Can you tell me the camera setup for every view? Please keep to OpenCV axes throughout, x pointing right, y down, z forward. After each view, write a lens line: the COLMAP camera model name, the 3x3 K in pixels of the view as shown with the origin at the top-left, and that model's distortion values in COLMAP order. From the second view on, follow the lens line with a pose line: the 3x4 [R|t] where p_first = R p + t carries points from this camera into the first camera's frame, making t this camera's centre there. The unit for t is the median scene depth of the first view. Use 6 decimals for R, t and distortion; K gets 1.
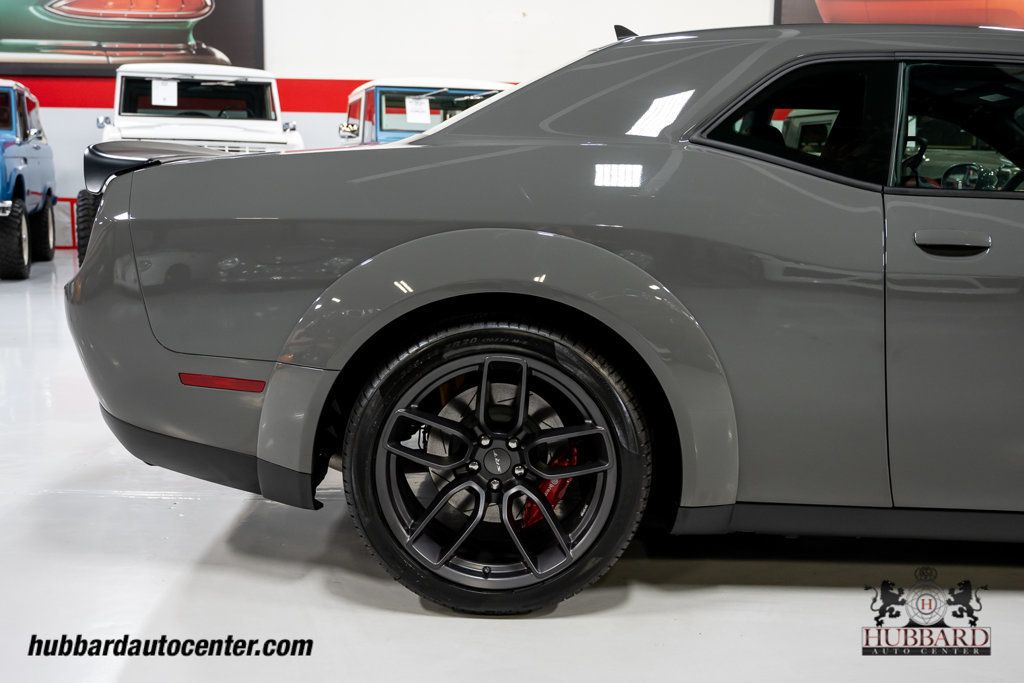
lens RADIAL K [[1072.0, 0, 510.2], [0, 1072.0, 345.7], [0, 0, 1]] dist [-0.010346, 0.000000]
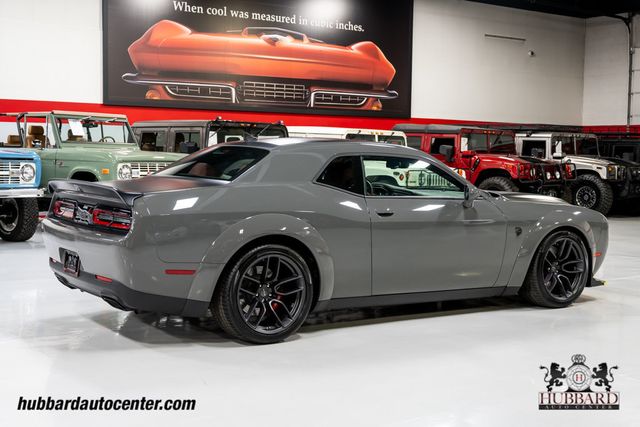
lens RADIAL K [[881.8, 0, 323.8], [0, 881.8, 211.5], [0, 0, 1]] dist [0.036096, 0.000000]
pose [[0.819843, -0.038020, 0.571325, -1.242892], [0.083006, 0.995145, -0.052888, 0.029149], [-0.566540, 0.090783, 0.819018, -1.084254]]
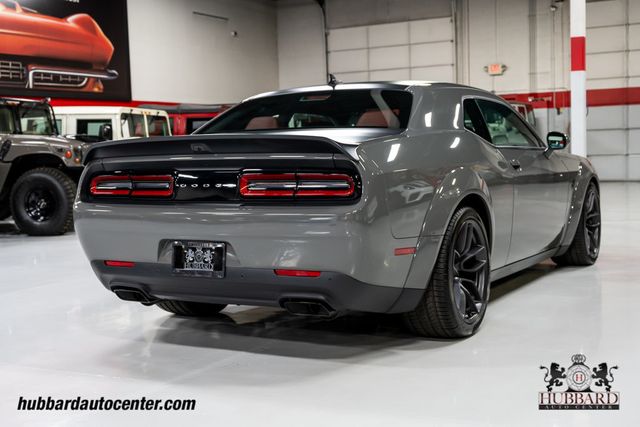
lens RADIAL K [[881.8, 0, 322.1], [0, 881.8, 216.8], [0, 0, 1]] dist [0.036096, 0.000000]
pose [[0.469625, -0.098496, 0.877354, -1.776819], [0.174386, 0.984527, 0.017184, -0.086849], [-0.865472, 0.144929, 0.479535, 0.319267]]
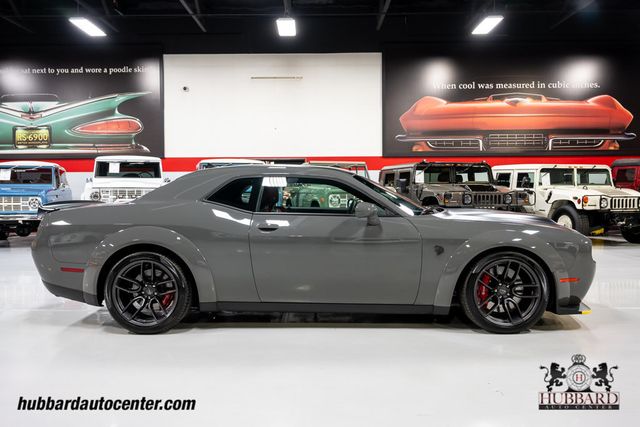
lens RADIAL K [[546.5, 0, 323.2], [0, 546.5, 211.8], [0, 0, 1]] dist [-0.016060, 0.024090]
pose [[0.999802, -0.019874, -0.000441, 0.571198], [0.019684, 0.992849, -0.117746, 0.071280], [0.002778, 0.117714, 0.993044, -0.834190]]
